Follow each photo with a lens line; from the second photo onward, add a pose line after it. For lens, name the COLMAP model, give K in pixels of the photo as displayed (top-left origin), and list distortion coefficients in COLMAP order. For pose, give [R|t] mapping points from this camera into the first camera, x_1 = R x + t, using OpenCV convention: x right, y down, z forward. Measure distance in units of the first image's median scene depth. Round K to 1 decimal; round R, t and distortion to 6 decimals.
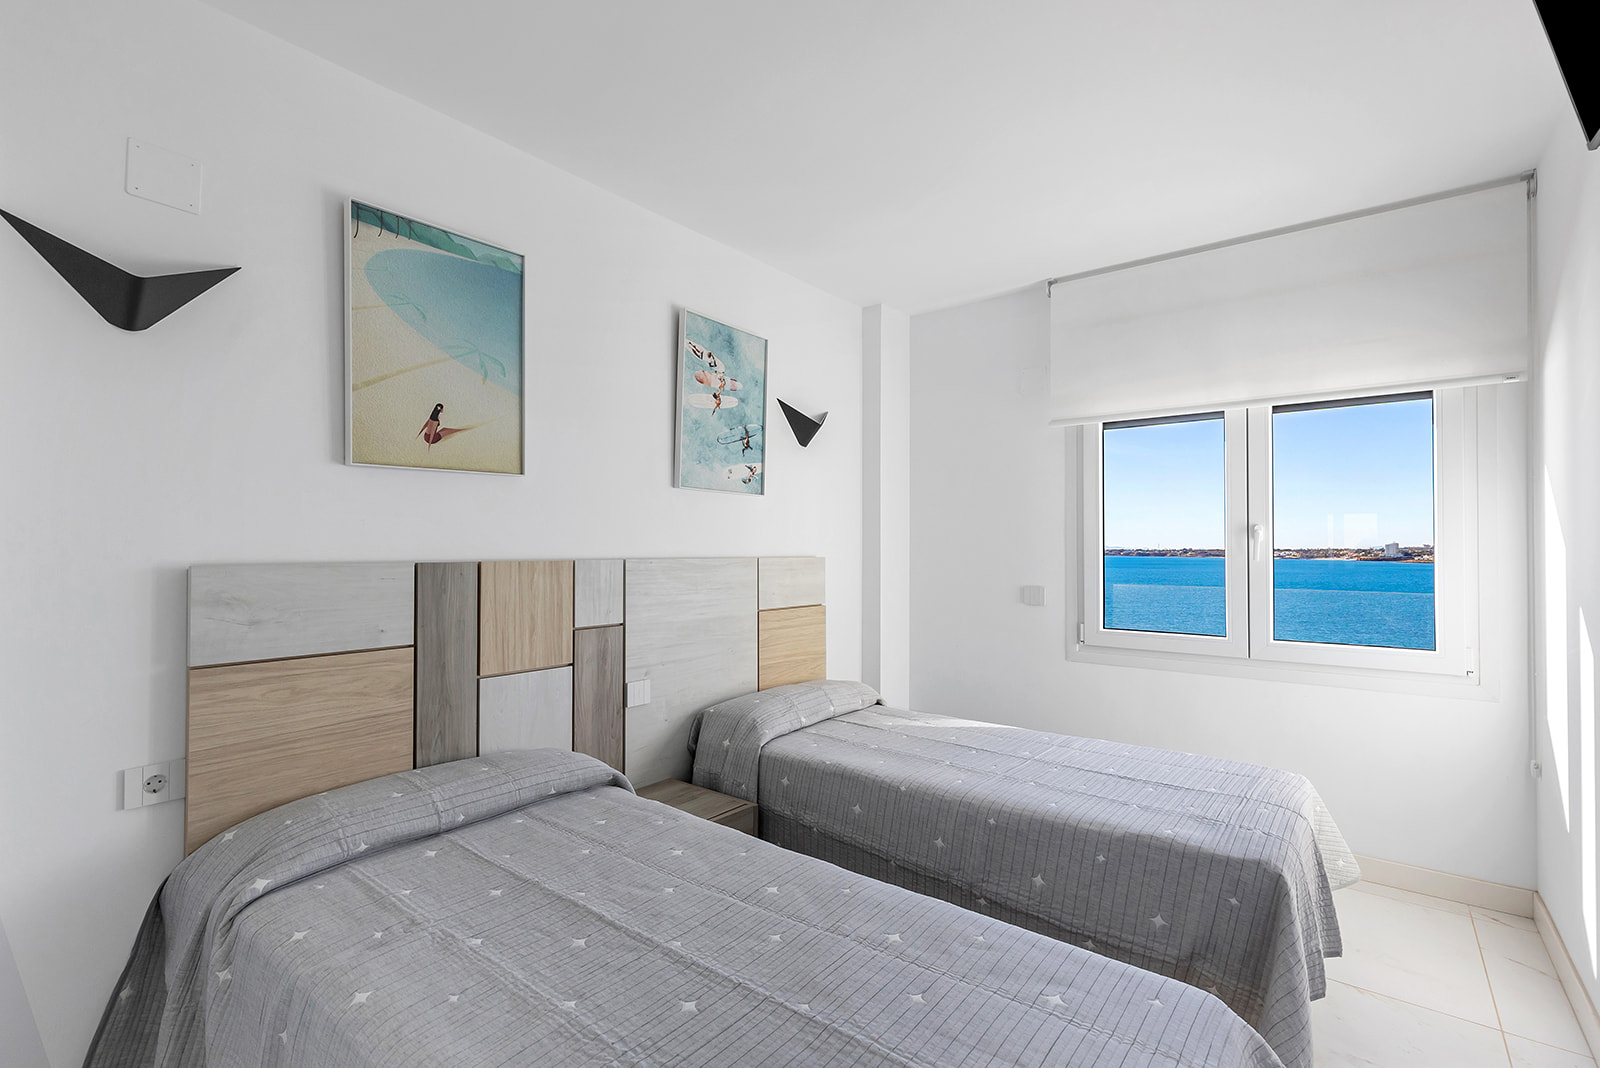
lens RADIAL K [[737.9, 0, 797.3], [0, 737.9, 552.8], [0, 0, 1]] dist [0.001368, -0.000131]
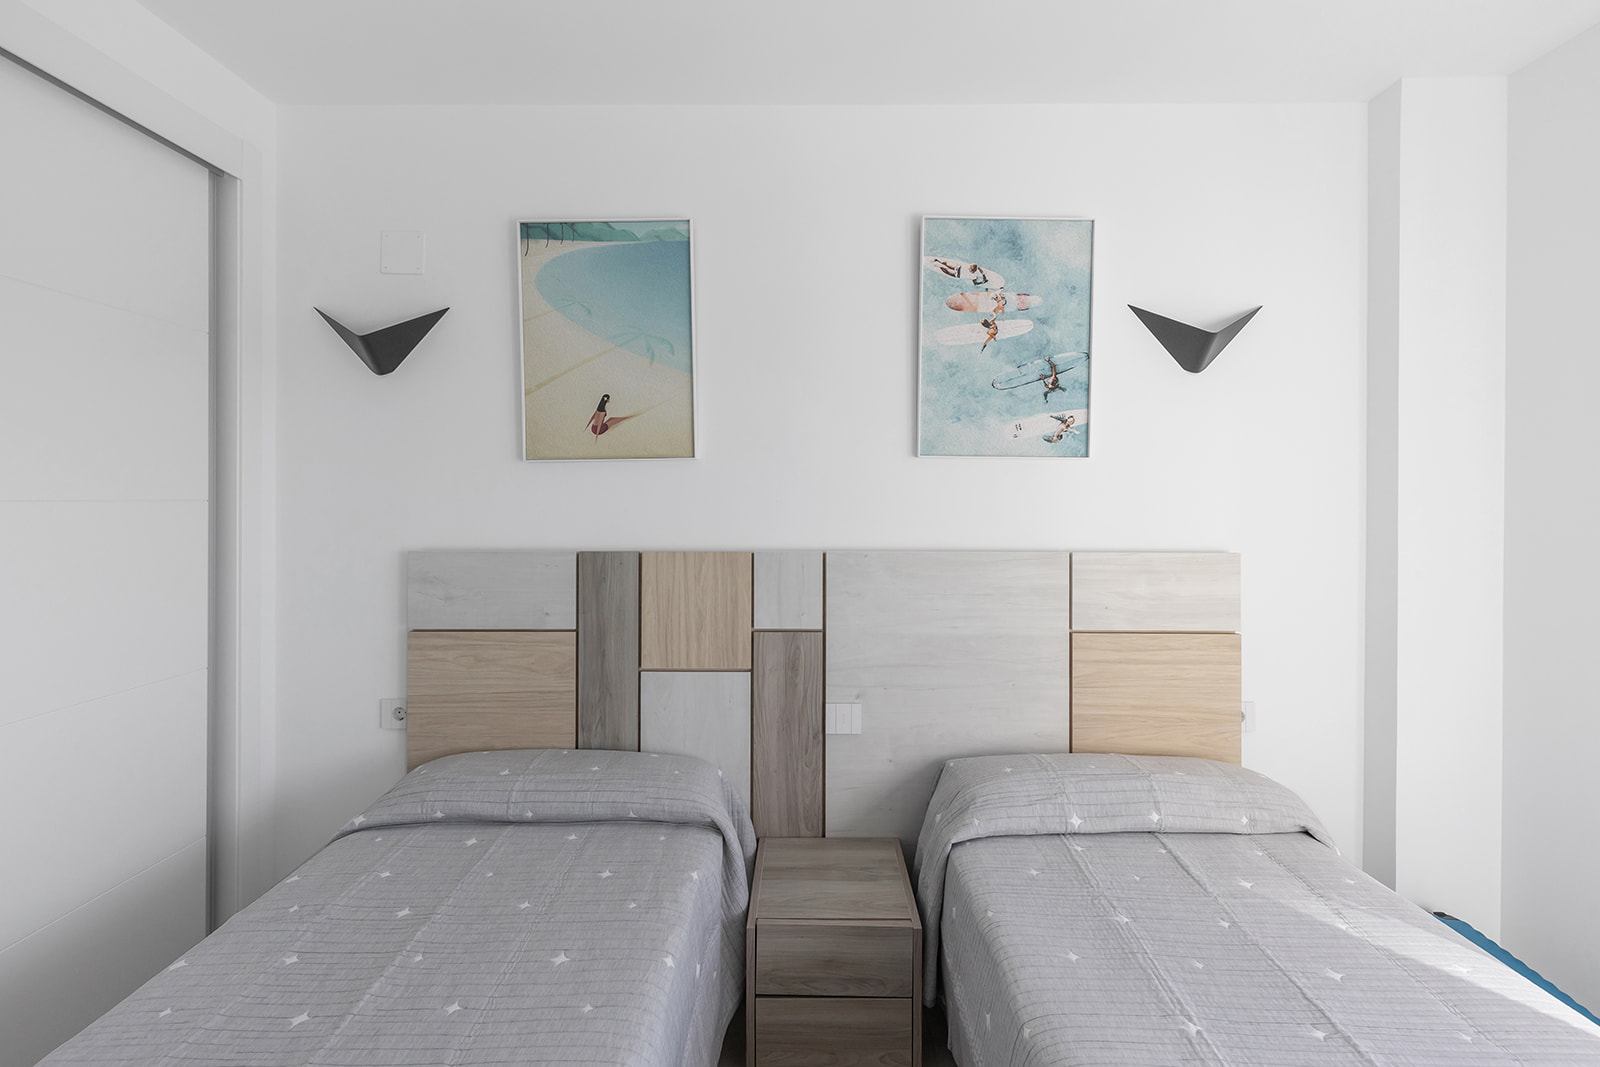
lens RADIAL K [[736.5, 0, 801.0], [0, 736.5, 505.8], [0, 0, 1]] dist [0.003448, -0.000469]
pose [[0.613207, 0.010179, -0.789857, 0.435267], [-0.004951, 0.999947, 0.009043, -0.053889], [0.789907, -0.001635, 0.613224, 0.535973]]
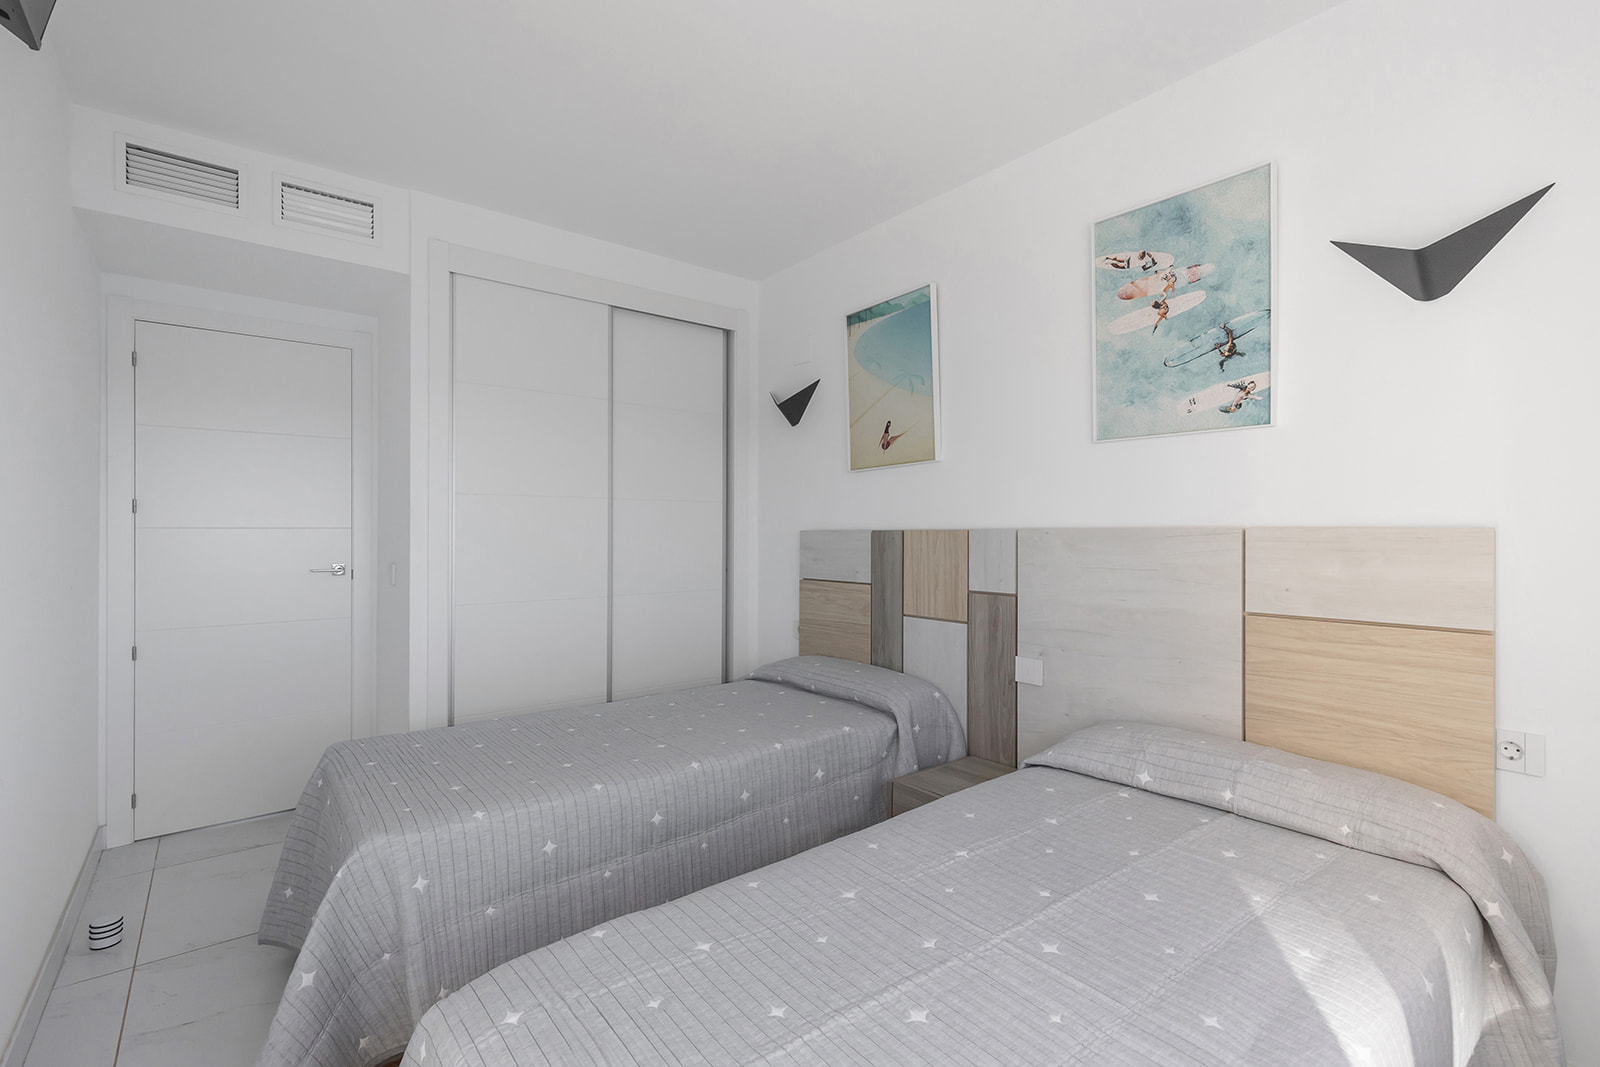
lens RADIAL K [[719.2, 0, 773.8], [0, 719.2, 540.6], [0, 0, 1]] dist [-0.002210, -0.001031]
pose [[-0.257472, 0.009165, -0.966242, 0.854218], [-0.005268, 0.999927, 0.010888, 0.017470], [0.966271, 0.007893, -0.257405, 1.040502]]
